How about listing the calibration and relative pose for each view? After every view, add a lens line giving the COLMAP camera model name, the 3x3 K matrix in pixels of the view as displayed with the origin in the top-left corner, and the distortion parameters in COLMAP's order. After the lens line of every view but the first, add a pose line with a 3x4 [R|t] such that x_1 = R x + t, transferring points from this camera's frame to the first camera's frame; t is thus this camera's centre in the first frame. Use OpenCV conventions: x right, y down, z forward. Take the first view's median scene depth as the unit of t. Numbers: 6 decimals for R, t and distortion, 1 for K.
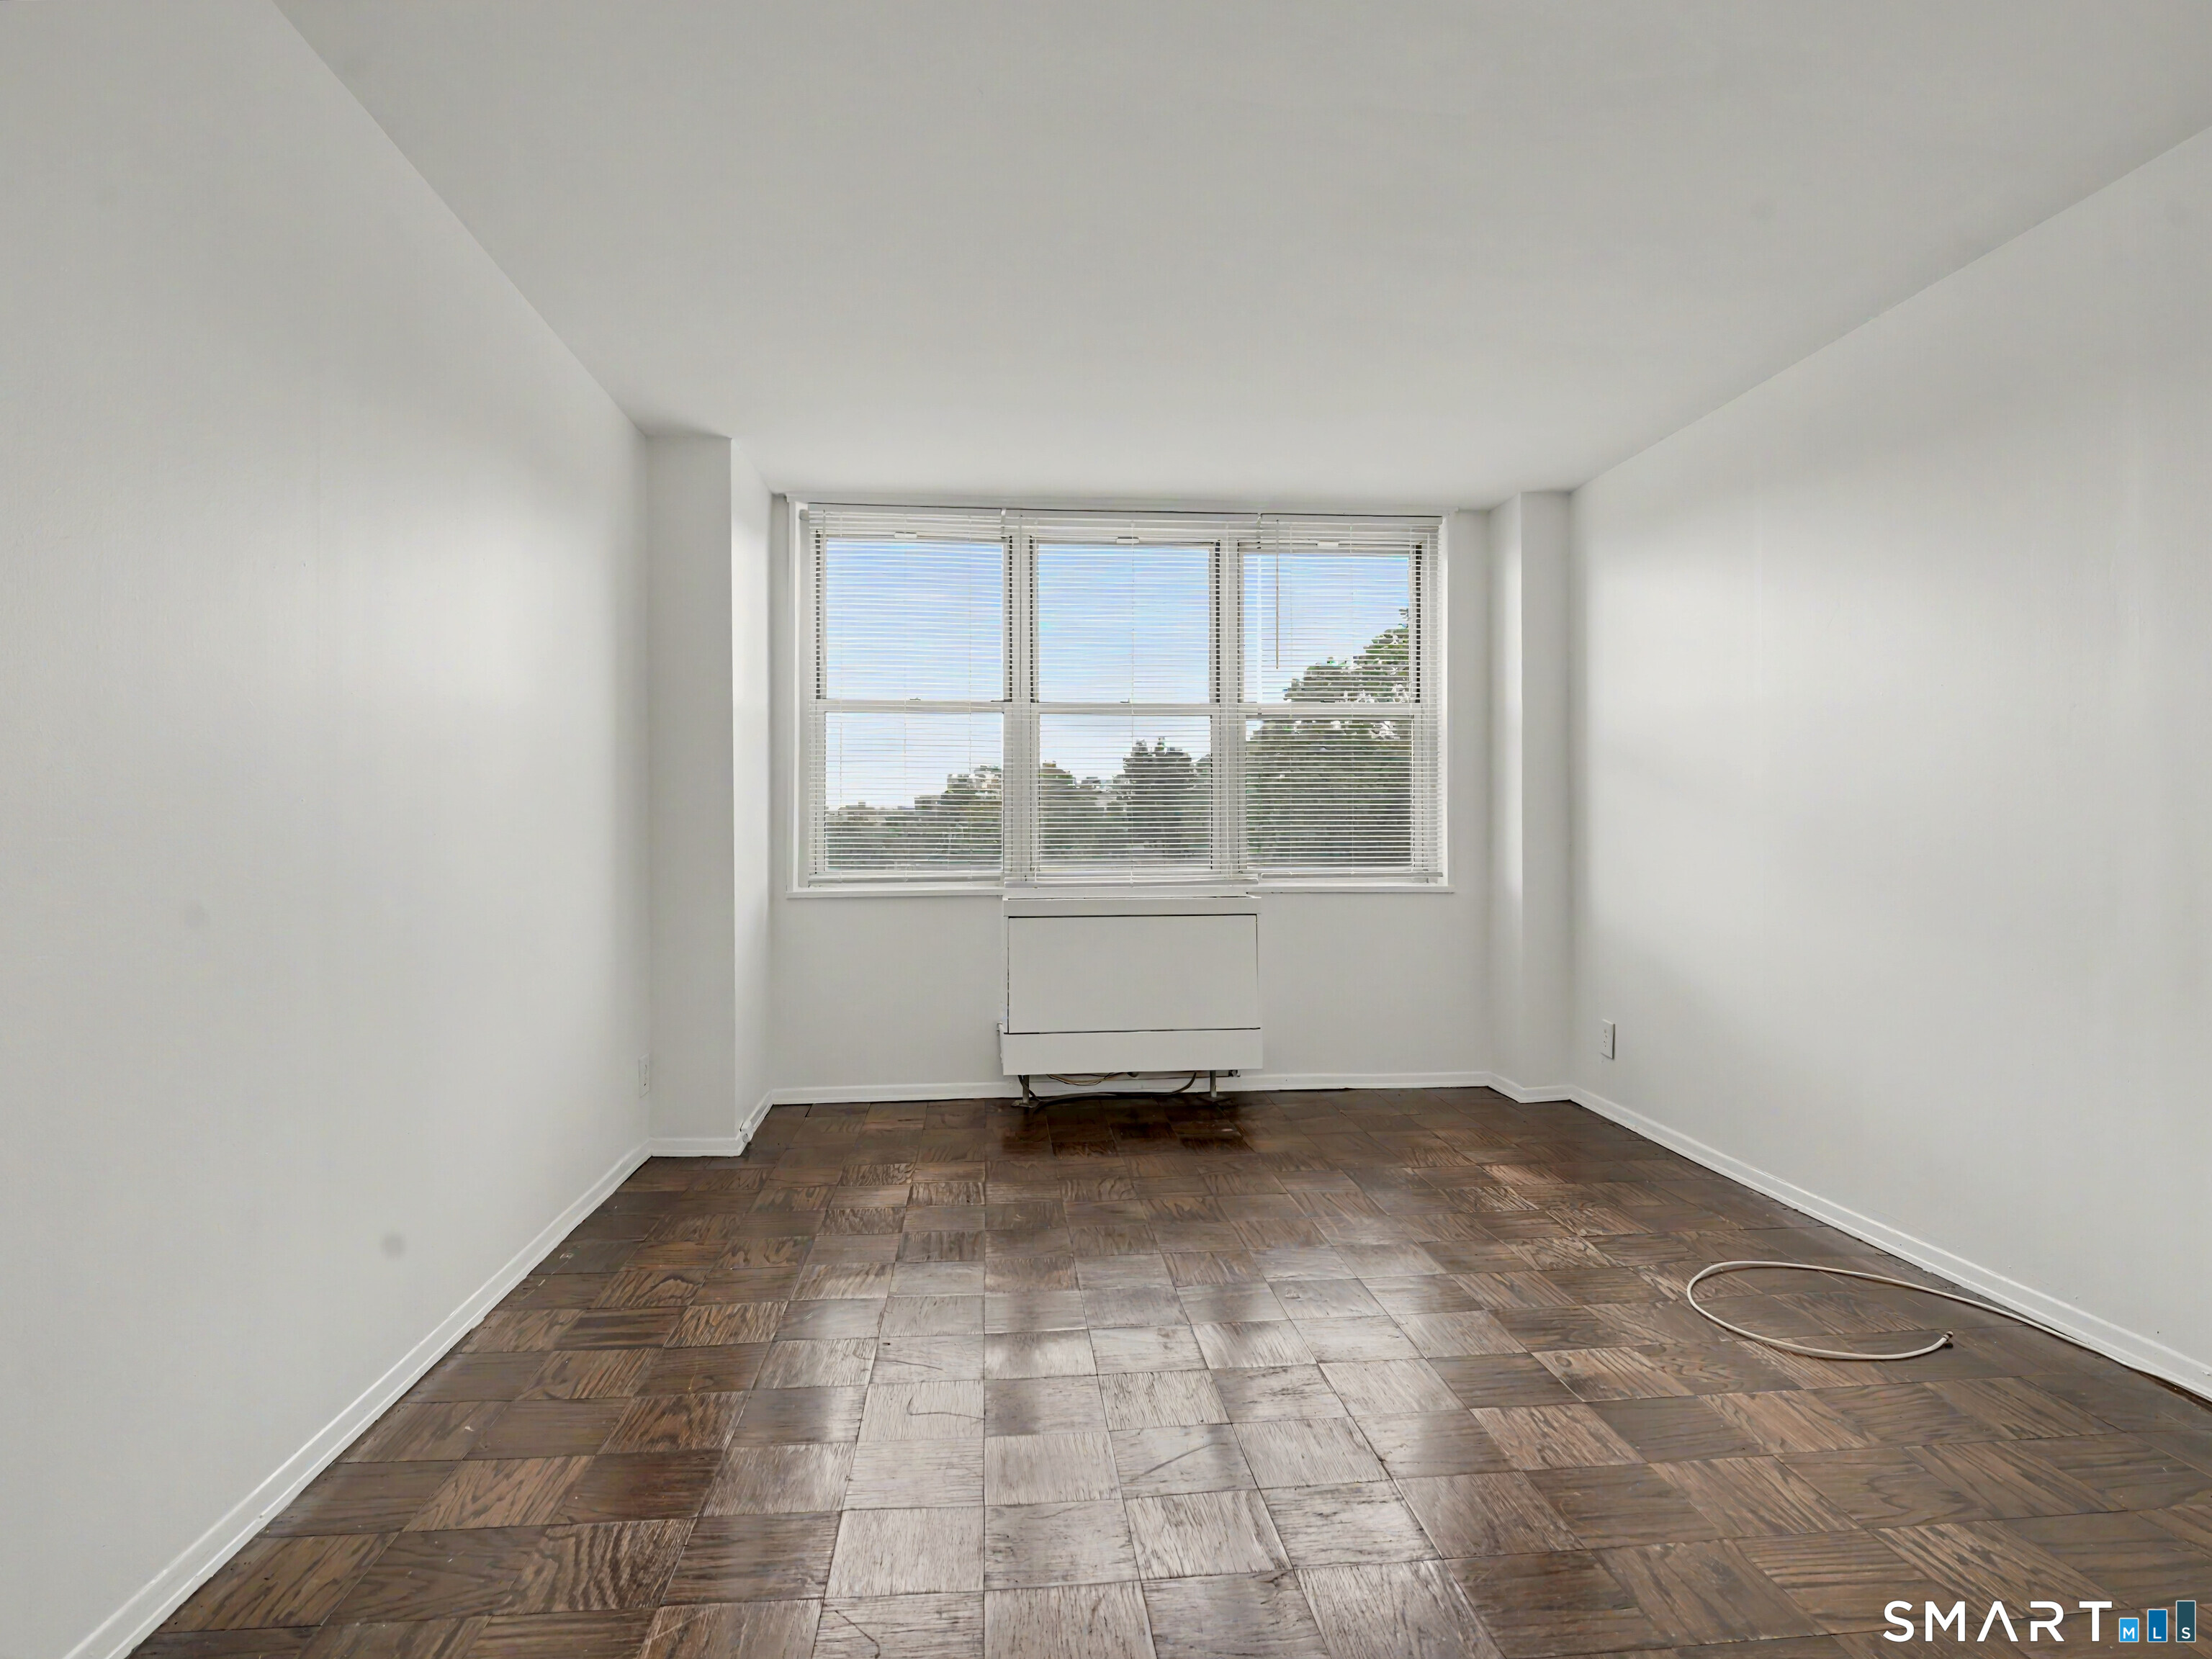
lens RADIAL K [[1231.7, 0, 1106.0], [0, 1231.7, 829.5], [0, 0, 1]] dist [-0.001972, 0.000966]
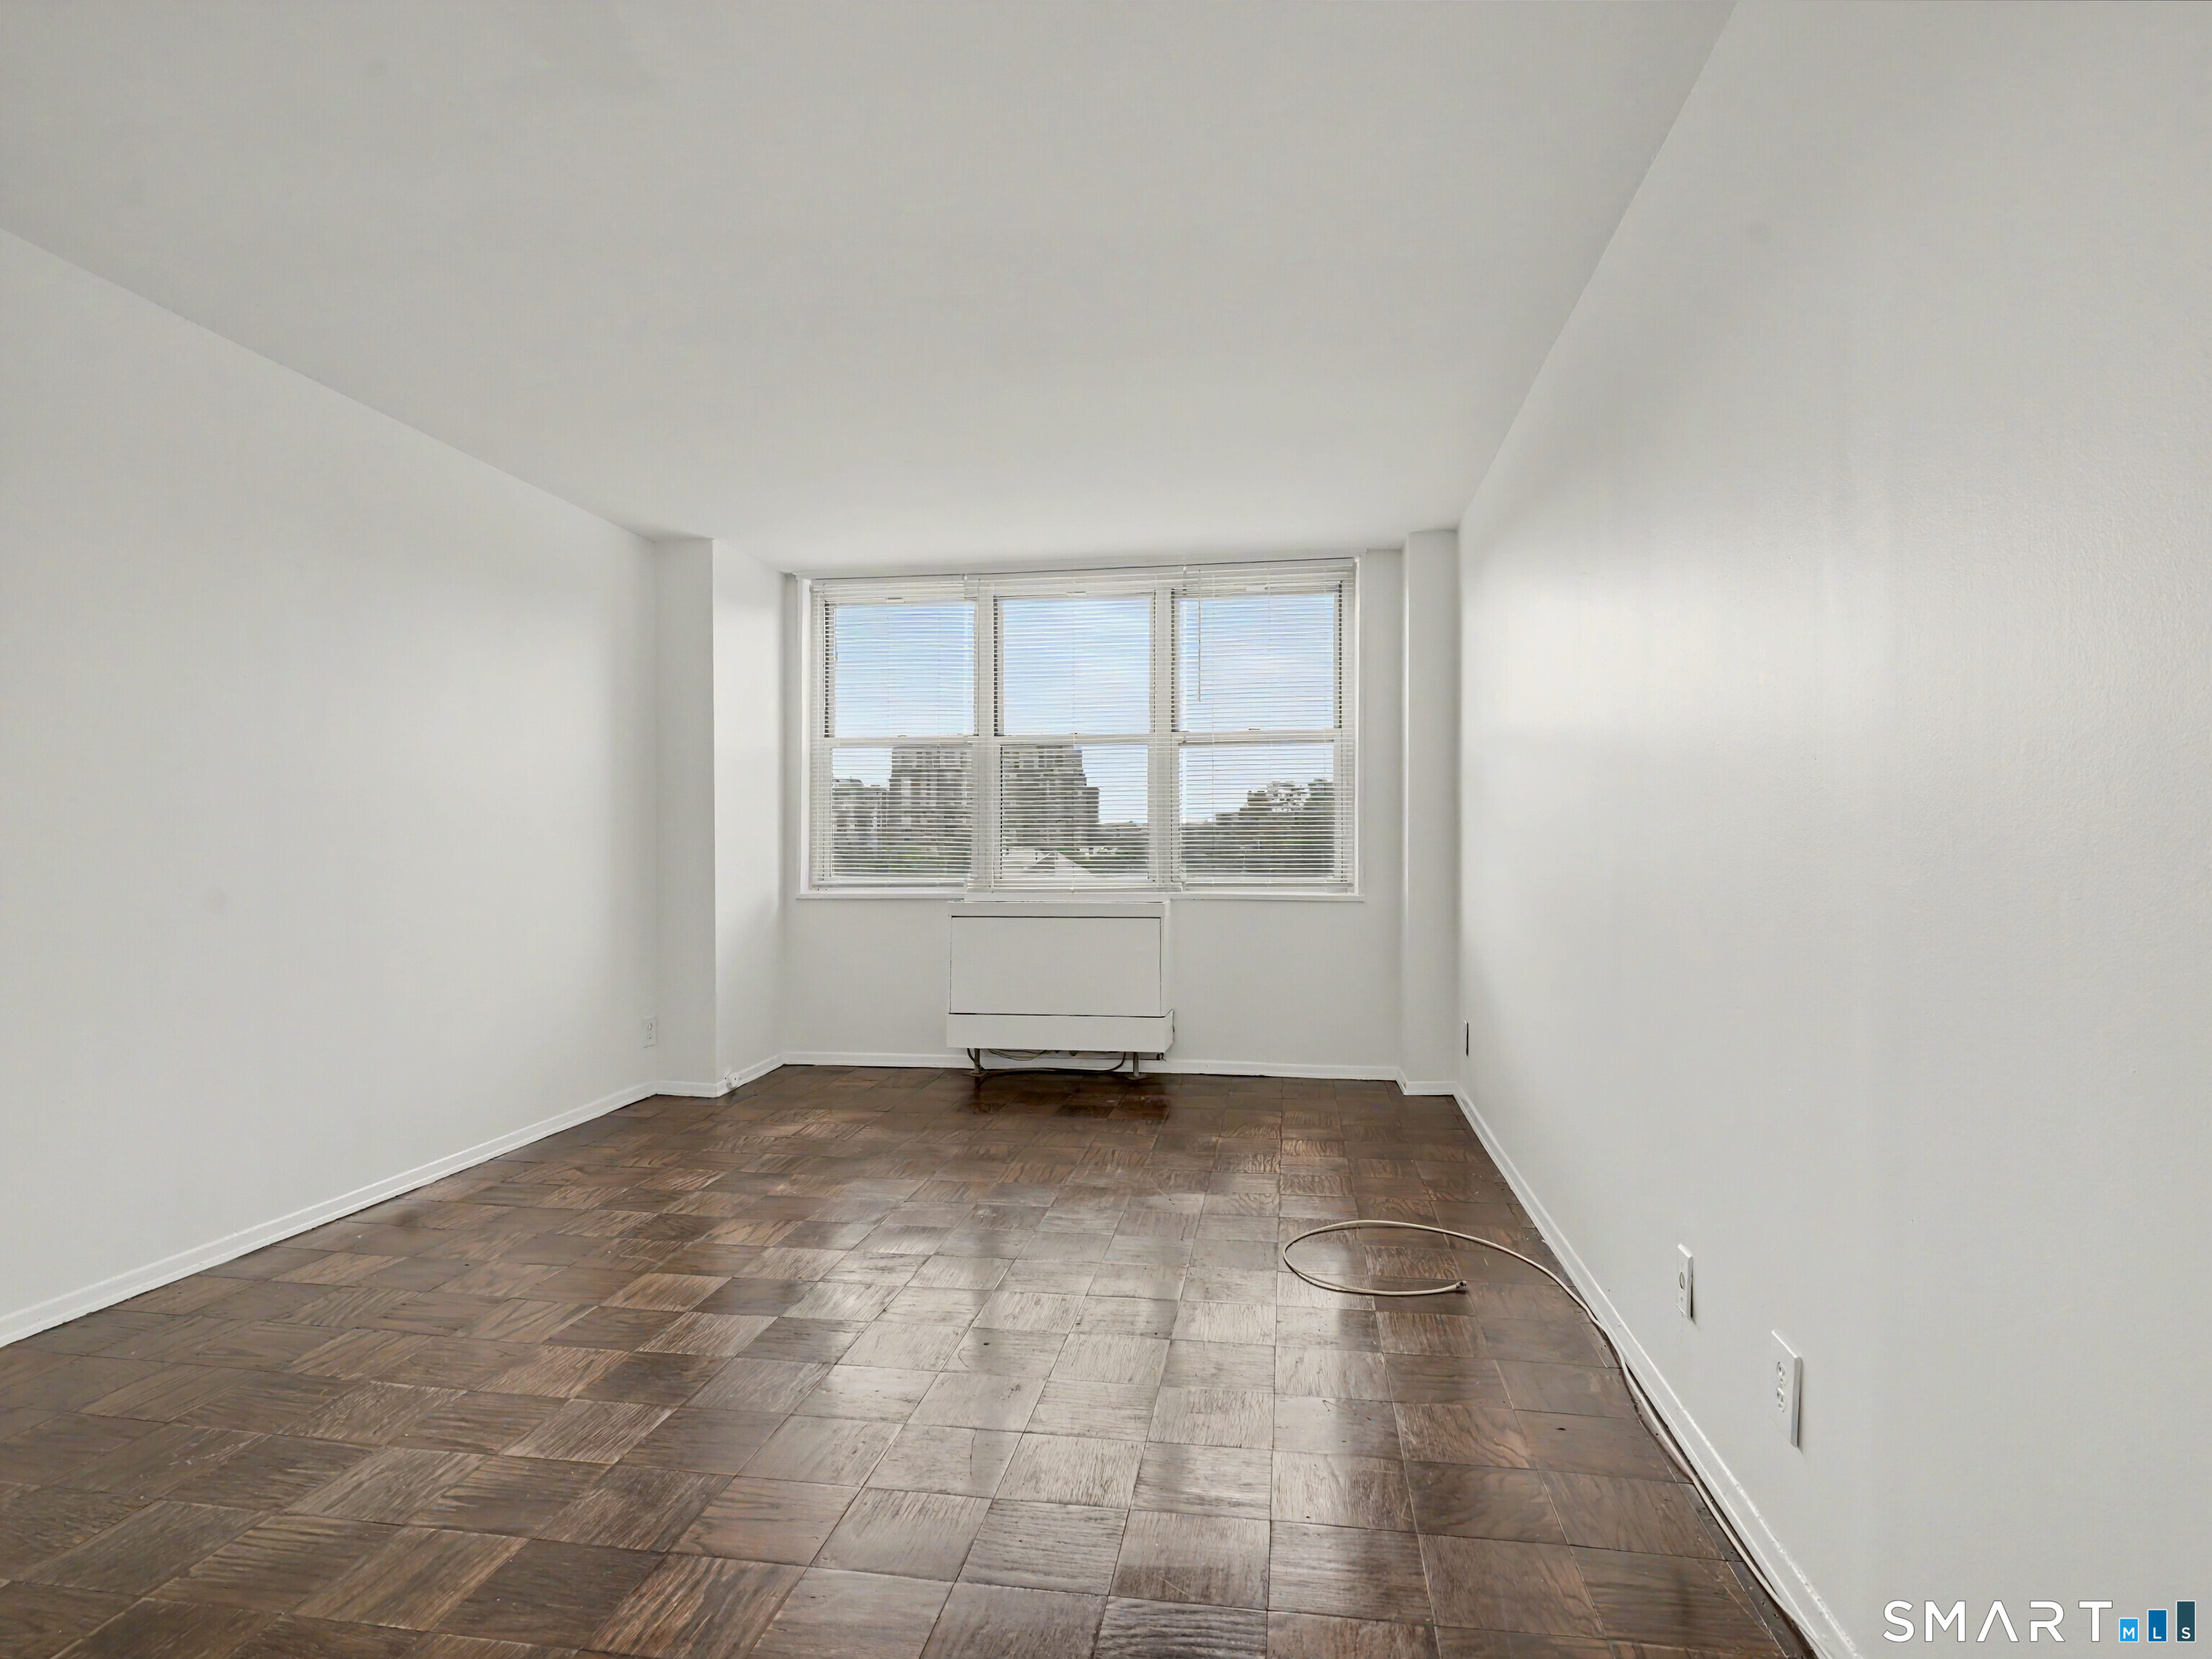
lens RADIAL K [[1201.6, 0, 1106.5], [0, 1201.6, 842.4], [0, 0, 1]] dist [-0.002761, -0.001872]
pose [[0.967034, -0.000213, -0.254646, 0.347707], [-0.000164, 0.999999, -0.001459, 0.000693], [0.254646, 0.001452, 0.967033, -0.091233]]
